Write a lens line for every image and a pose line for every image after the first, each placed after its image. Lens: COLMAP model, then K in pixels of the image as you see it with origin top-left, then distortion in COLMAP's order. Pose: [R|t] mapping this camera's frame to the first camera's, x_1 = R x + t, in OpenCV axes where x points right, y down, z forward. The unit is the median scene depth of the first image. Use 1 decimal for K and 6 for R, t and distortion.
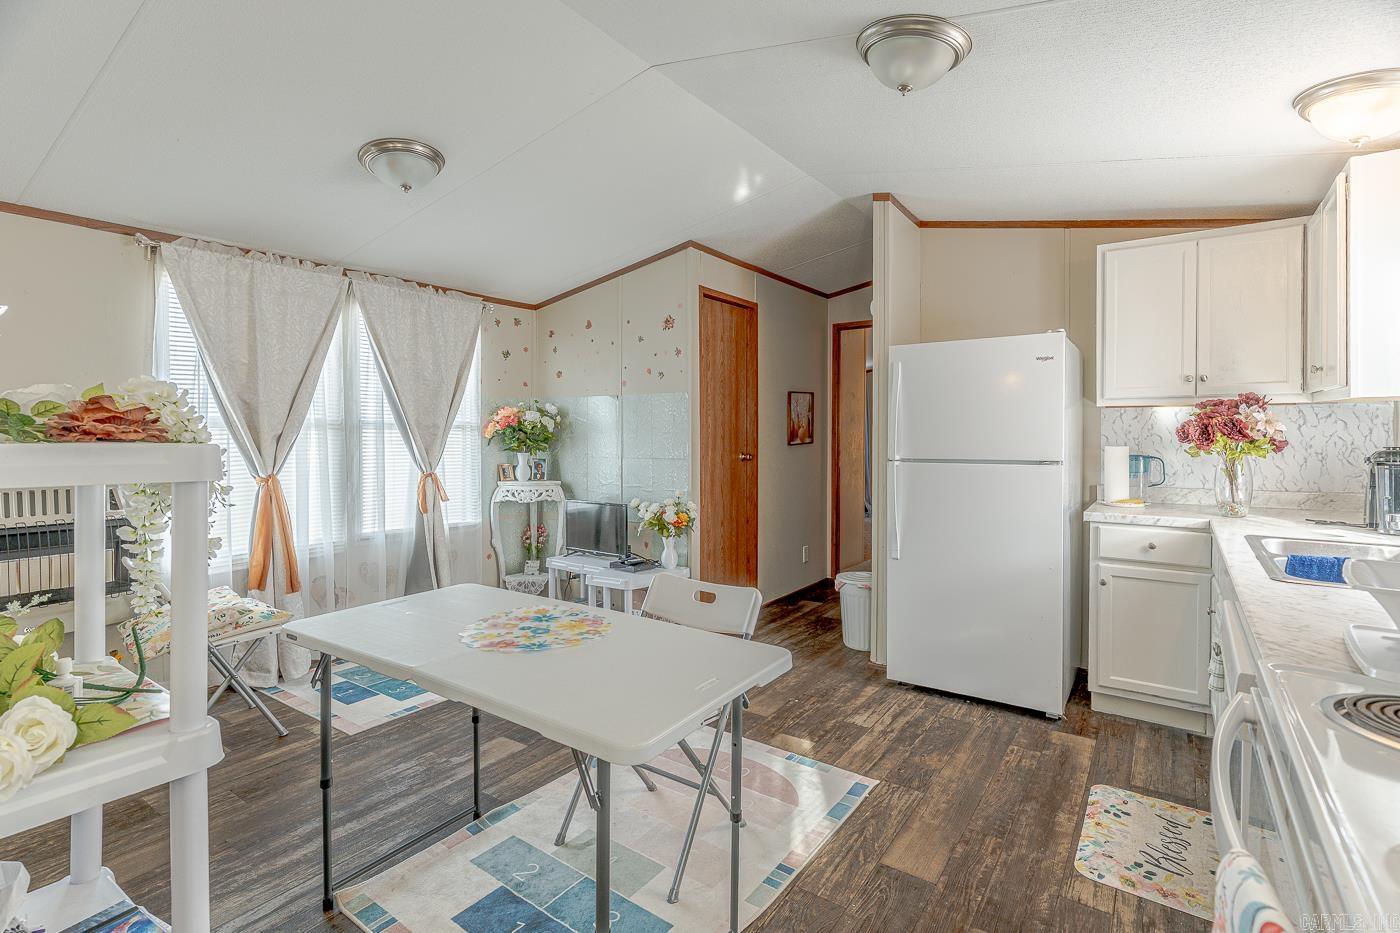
lens RADIAL K [[669.4, 0, 689.9], [0, 669.4, 457.7], [0, 0, 1]] dist [-0.006460, -0.000863]
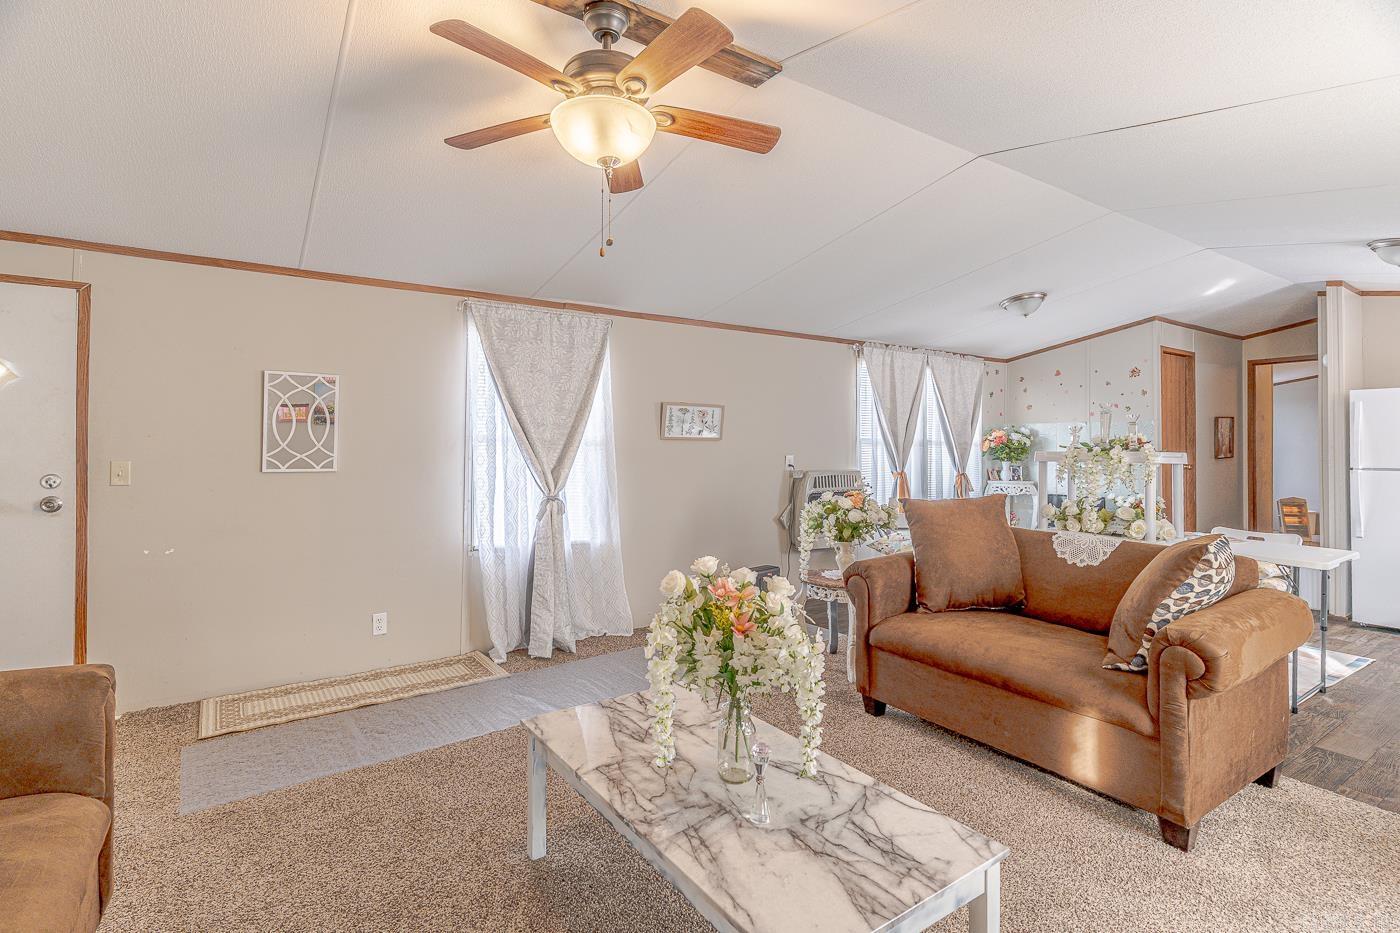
lens RADIAL K [[656.4, 0, 708.5], [0, 656.4, 445.9], [0, 0, 1]] dist [-0.001512, -0.000223]
pose [[0.936386, 0.005648, -0.350926, -0.422310], [-0.018741, 0.999249, -0.033924, 0.023151], [0.350471, 0.038343, 0.935789, -0.679865]]
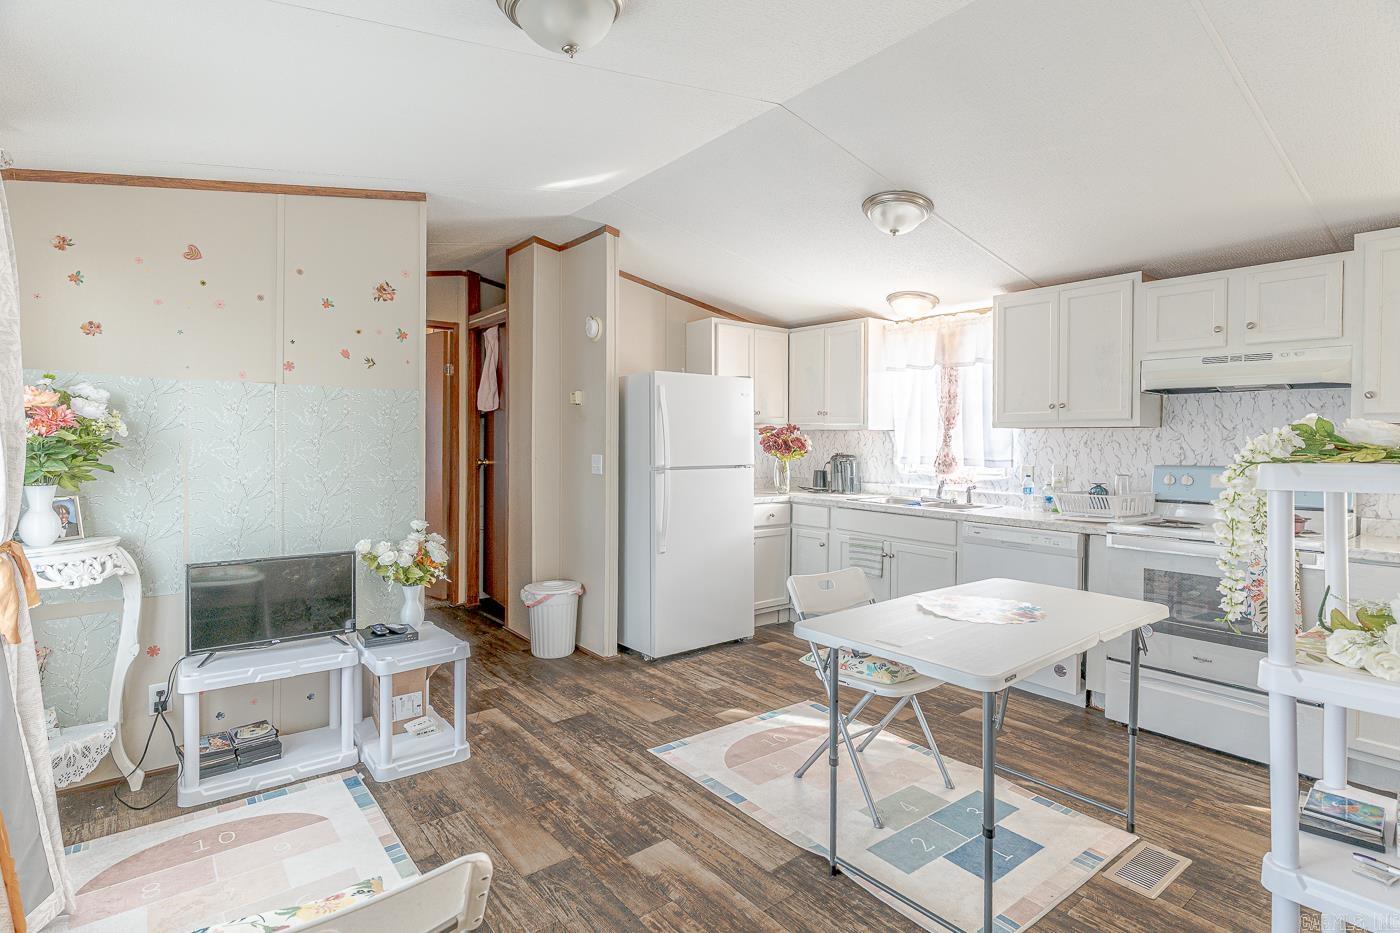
lens RADIAL K [[695.3, 0, 700.5], [0, 695.3, 450.7], [0, 0, 1]] dist [-0.001028, 0.000209]
pose [[0.267610, -0.007860, 0.963495, -0.712713], [0.029058, 0.999578, 0.000083, -0.021328], [-0.963089, 0.027975, 0.267726, 0.506207]]
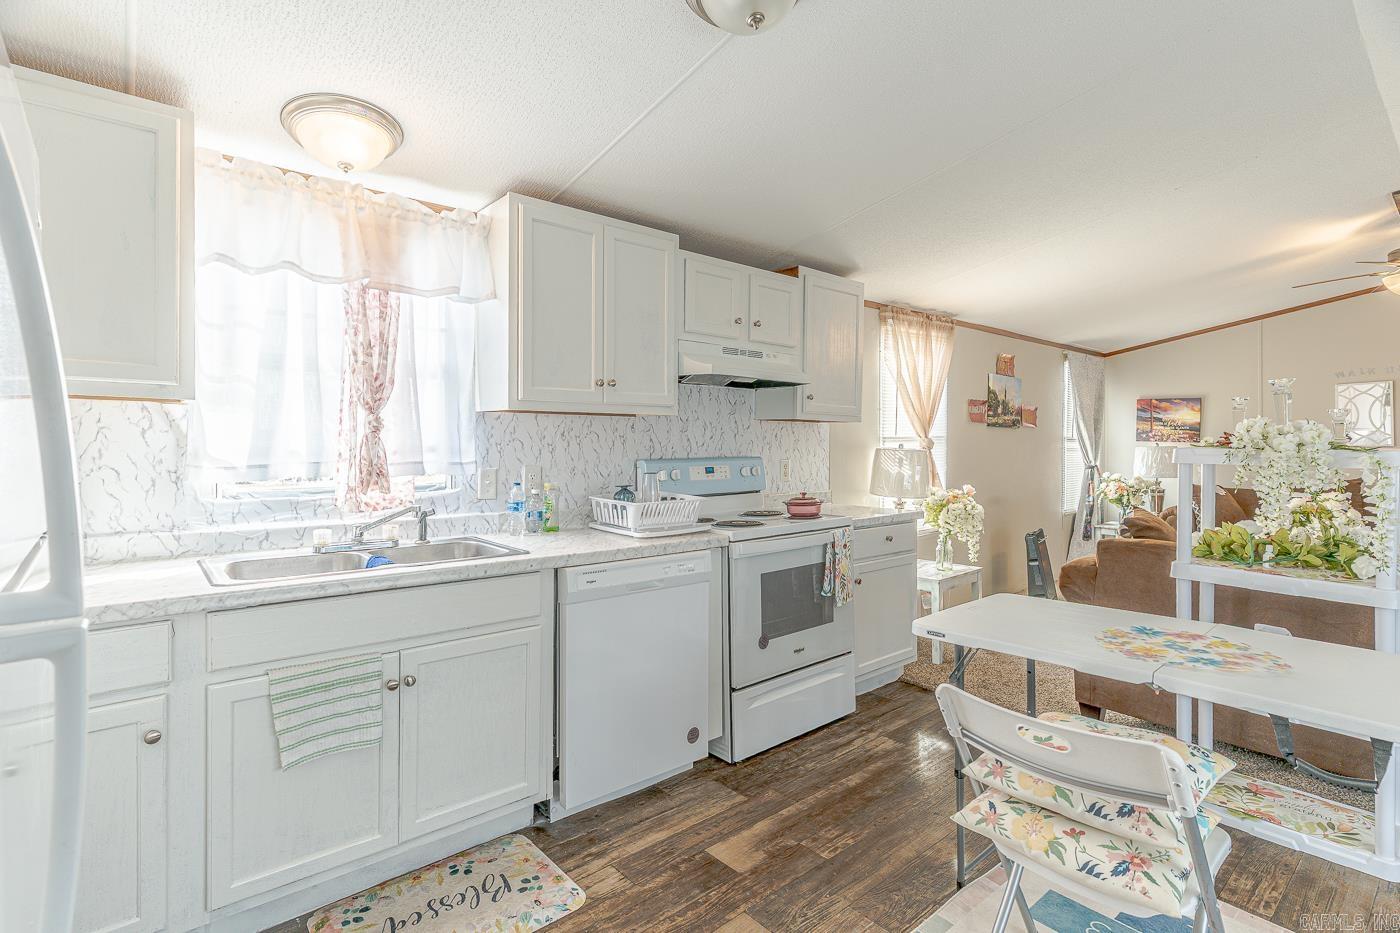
lens RADIAL K [[676.9, 0, 699.6], [0, 676.9, 451.1], [0, 0, 1]] dist [-0.000295, 0.000265]
pose [[-0.971682, -0.003886, 0.236262, 0.098041], [0.008585, 0.998624, 0.051732, -0.035223], [-0.236138, 0.052296, -0.970311, 0.925765]]
